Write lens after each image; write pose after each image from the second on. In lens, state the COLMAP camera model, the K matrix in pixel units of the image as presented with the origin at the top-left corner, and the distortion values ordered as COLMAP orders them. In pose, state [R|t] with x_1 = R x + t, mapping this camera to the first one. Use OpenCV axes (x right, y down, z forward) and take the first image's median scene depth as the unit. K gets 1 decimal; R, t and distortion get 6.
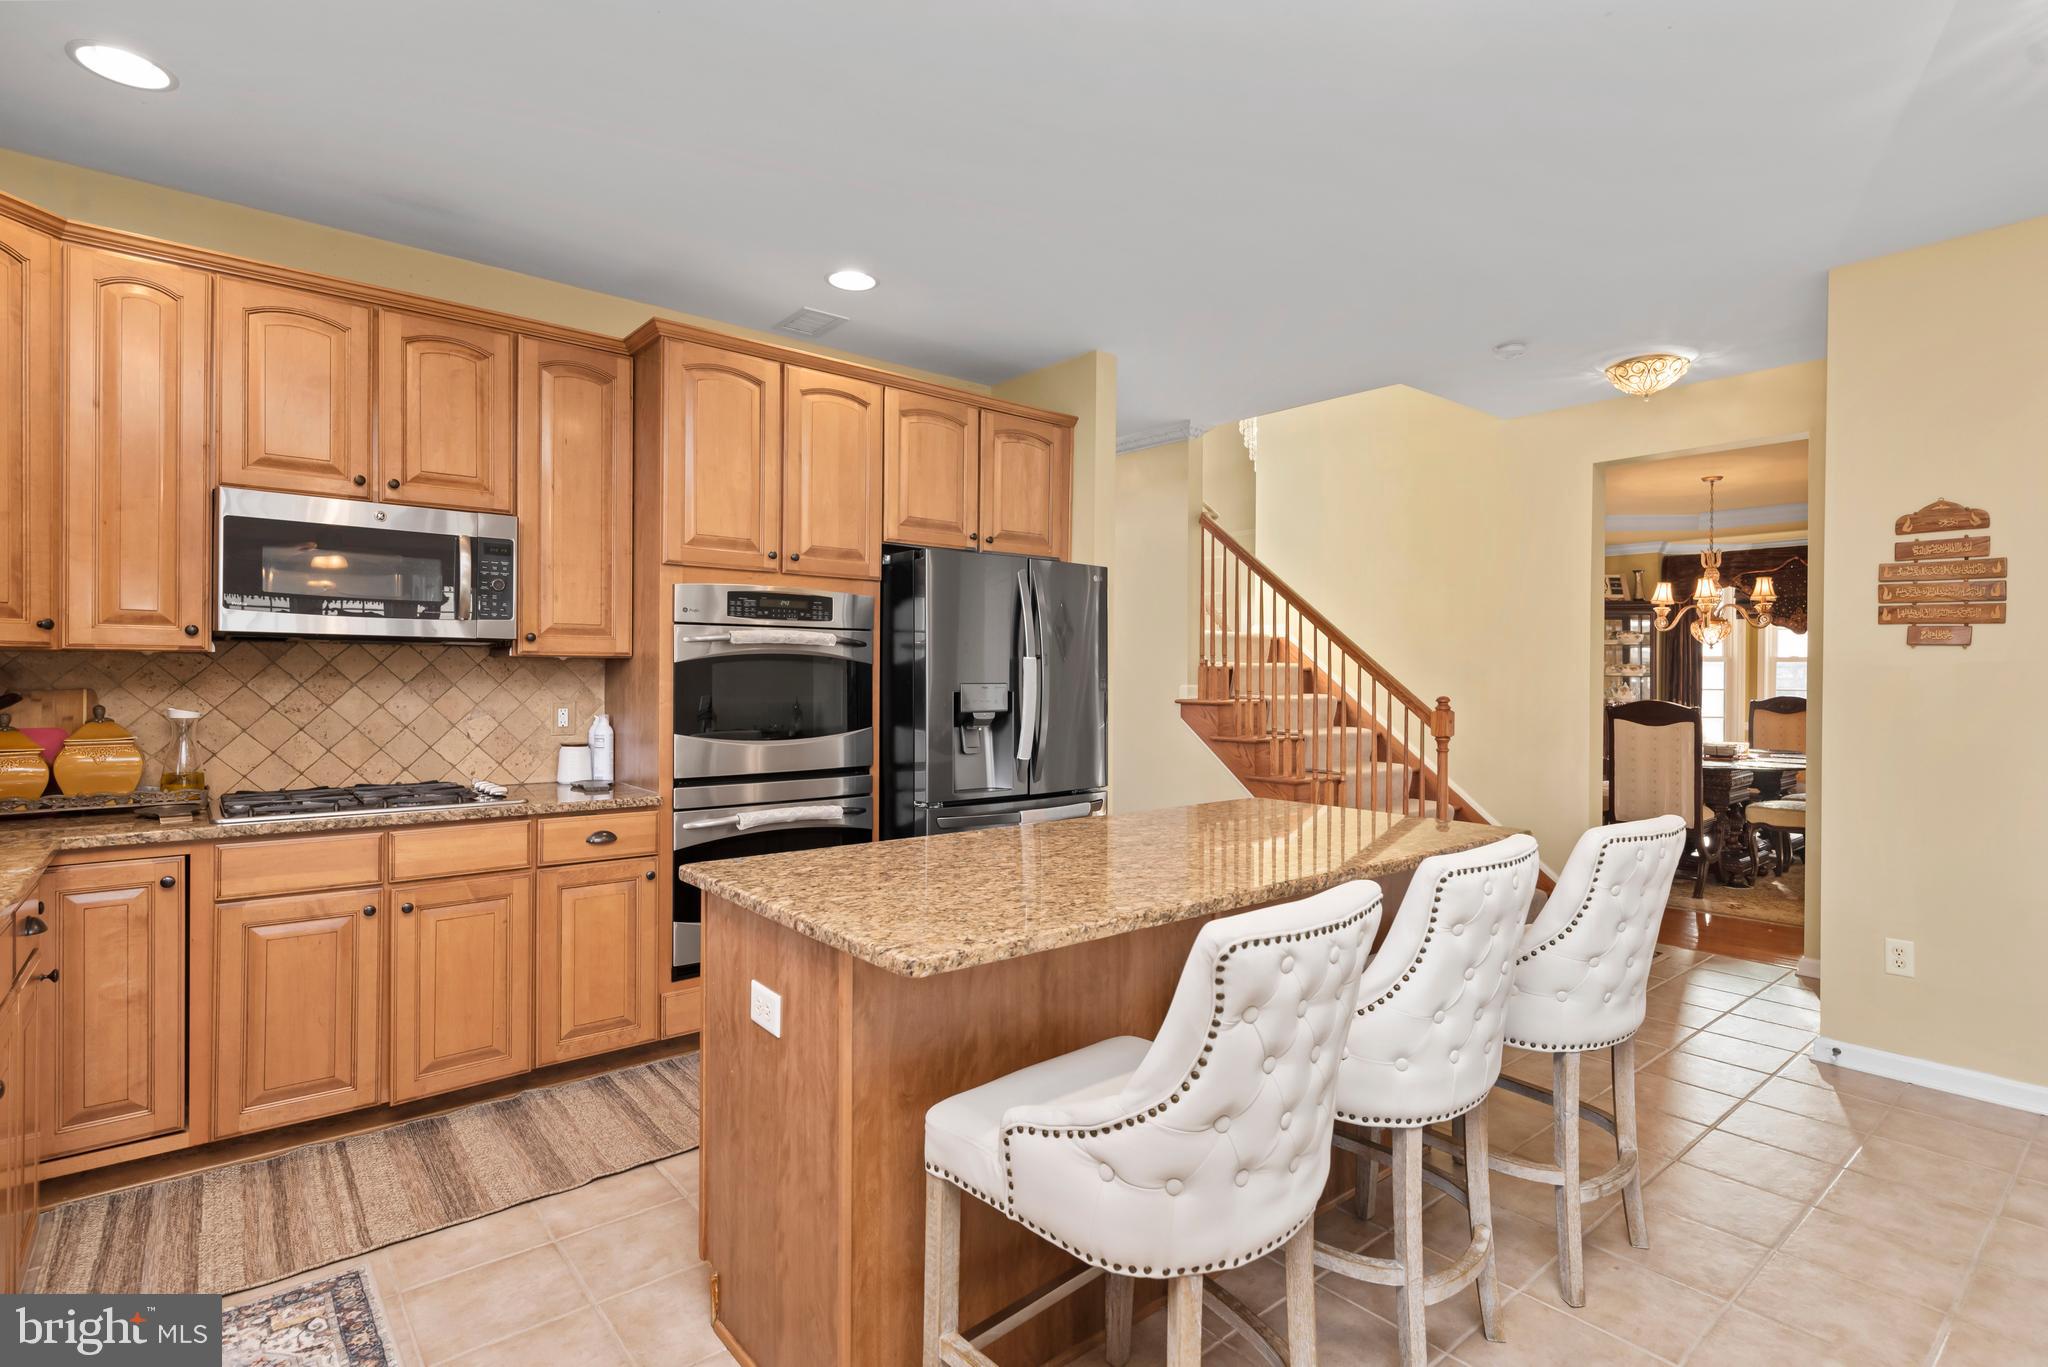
lens RADIAL K [[1002.8, 0, 1047.2], [0, 1002.8, 672.0], [0, 0, 1]] dist [0.000253, 0.000400]
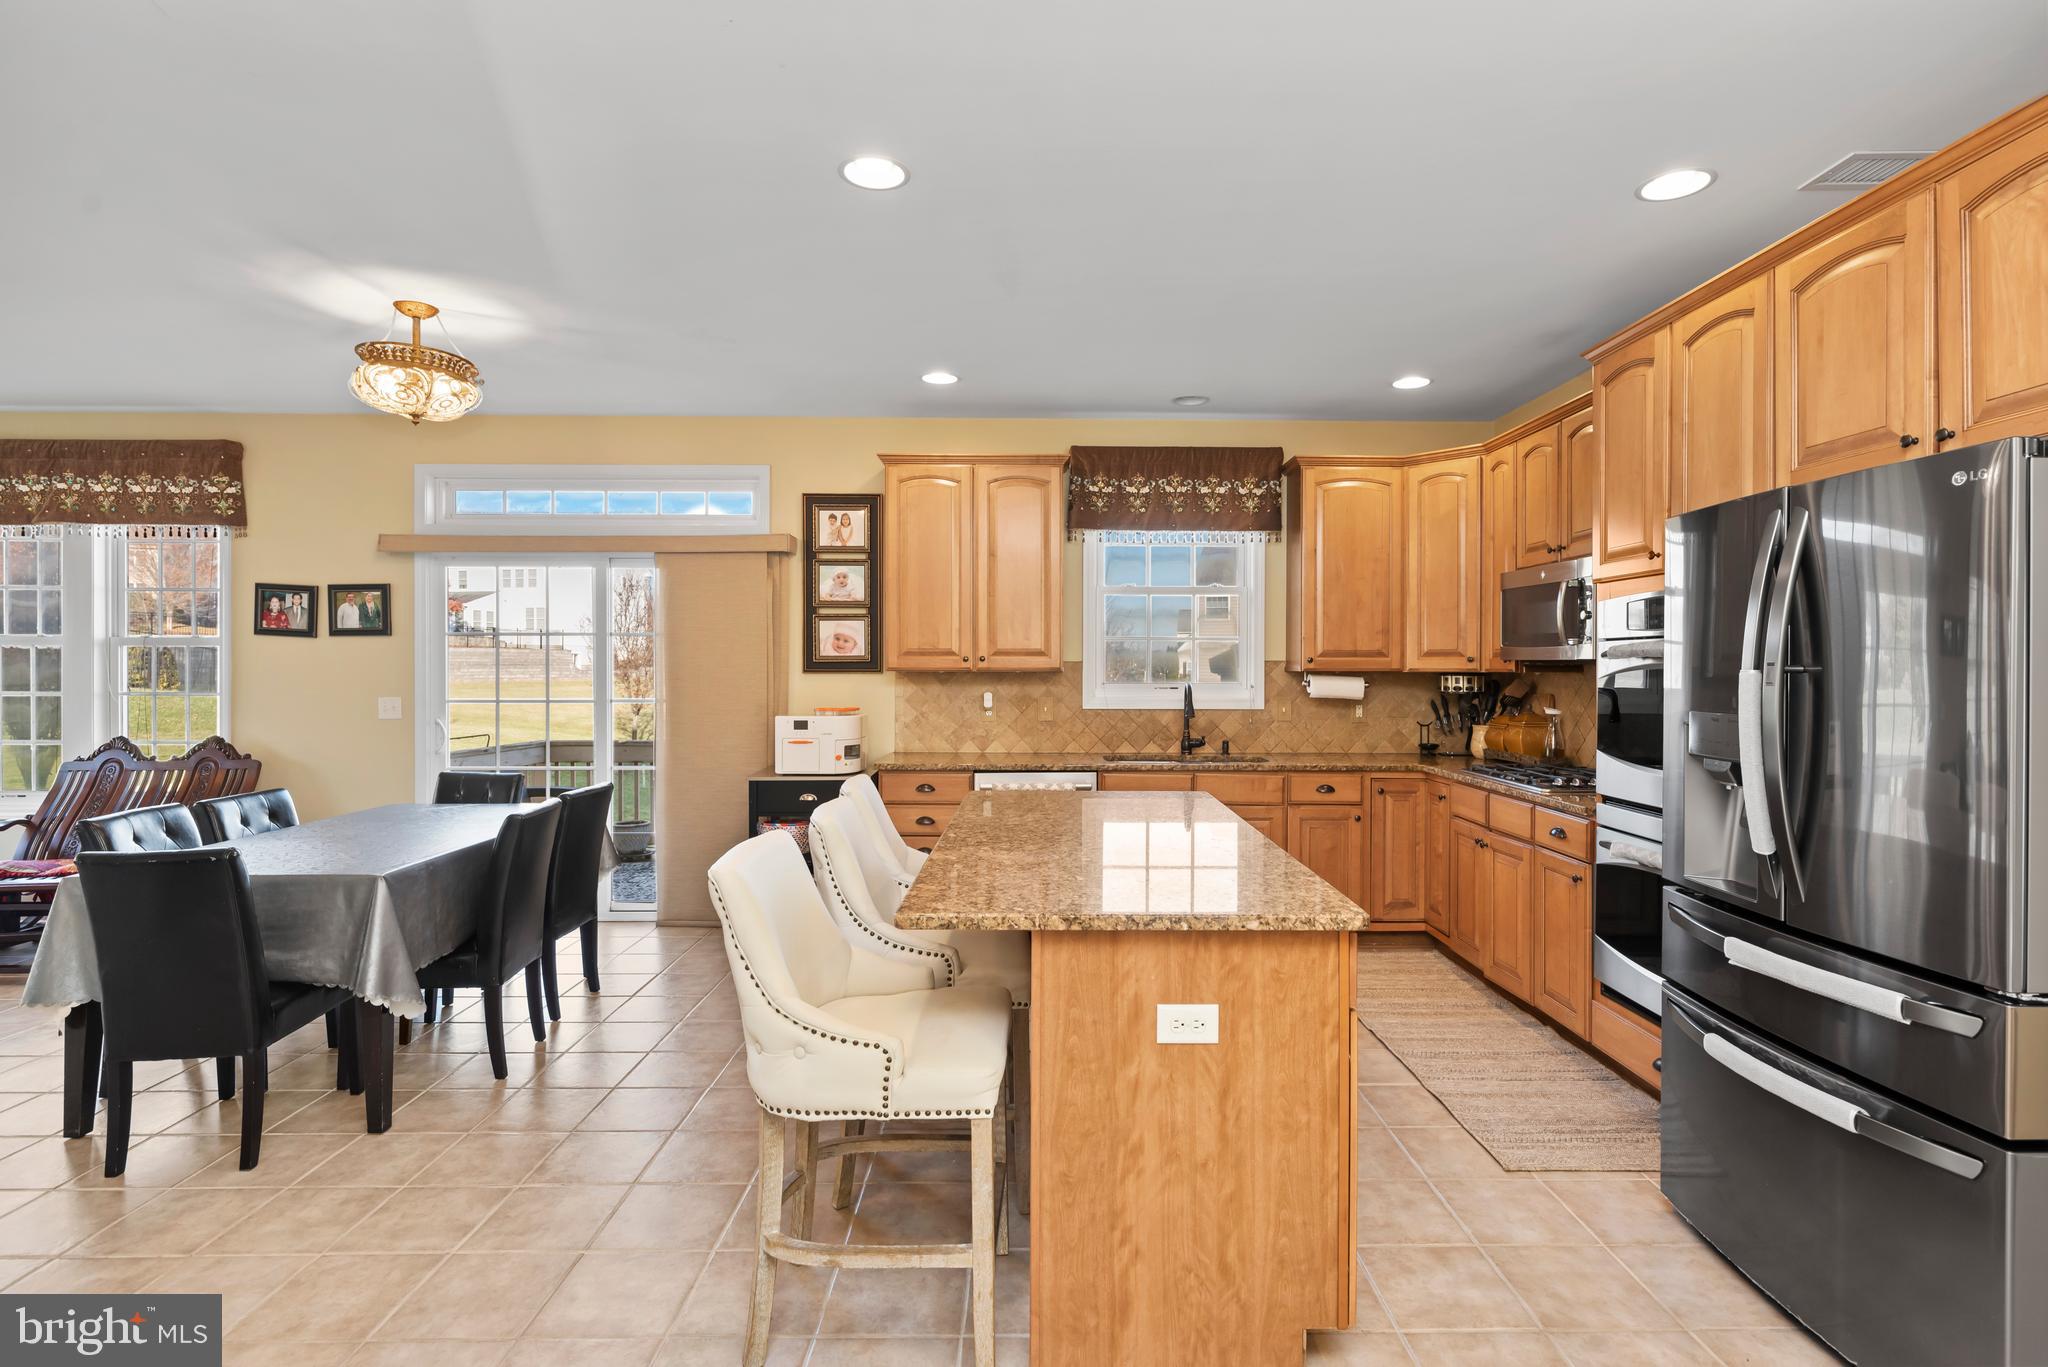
lens RADIAL K [[1002.8, 0, 1047.2], [0, 1002.8, 672.0], [0, 0, 1]] dist [0.000253, 0.000400]
pose [[-0.642229, -0.002855, -0.766507, 0.762657], [-0.003950, 0.999992, -0.000415, -0.014384], [0.766502, 0.002761, -0.642236, 1.219051]]
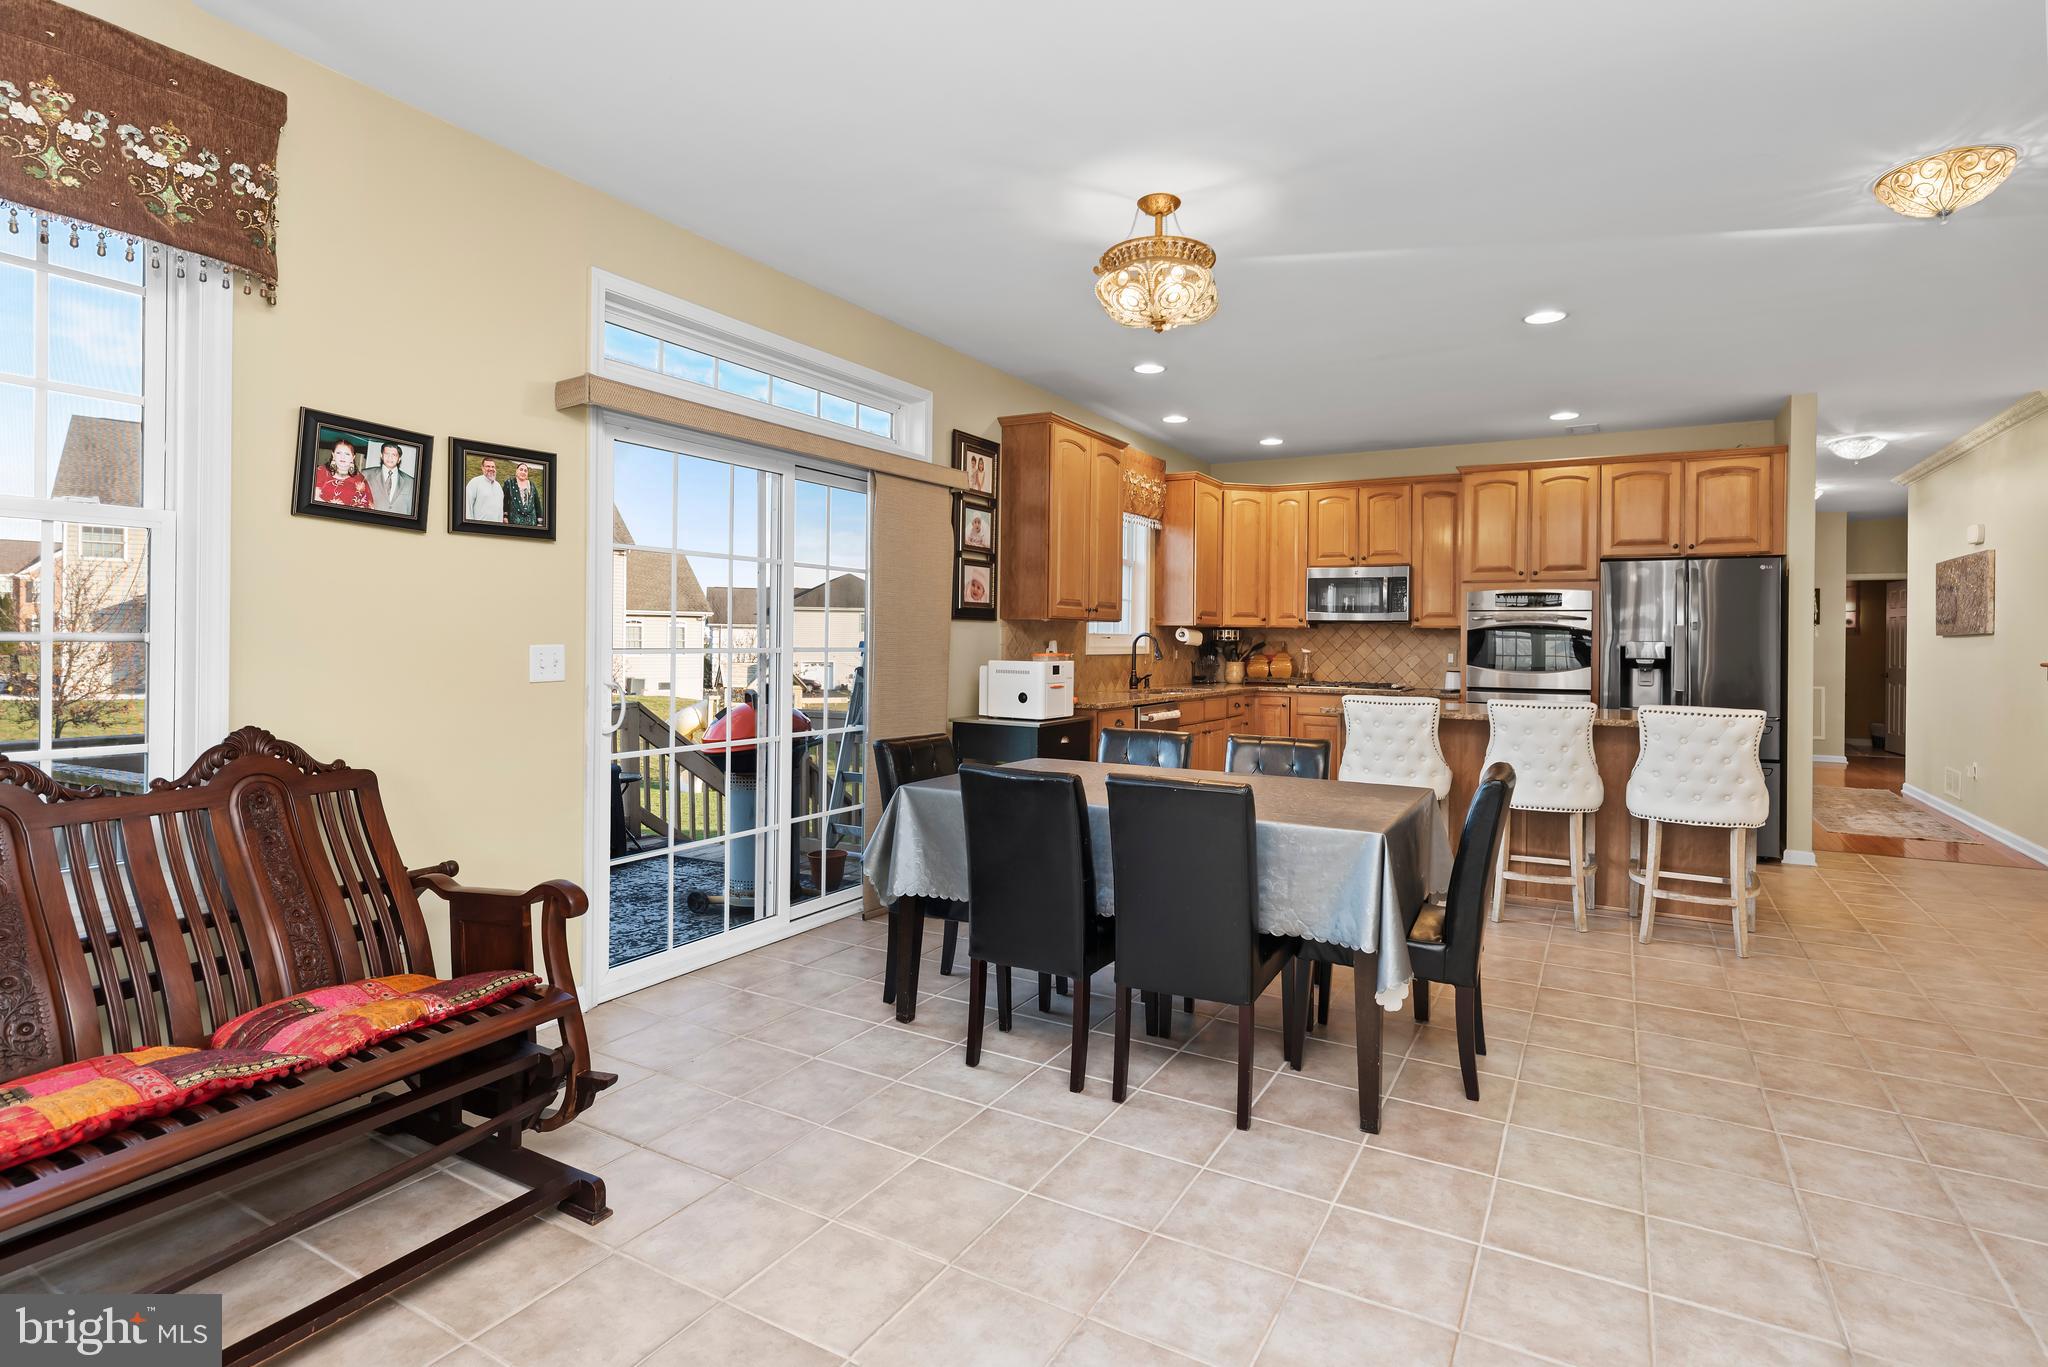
lens RADIAL K [[1019.7, 0, 1040.6], [0, 1019.7, 638.6], [0, 0, 1]] dist [-0.003525, -0.000464]
pose [[0.344727, -0.003723, -0.938696, 1.287492], [-0.006955, 0.999955, -0.006520, 0.027624], [0.938677, 0.008776, 0.344686, -0.543646]]
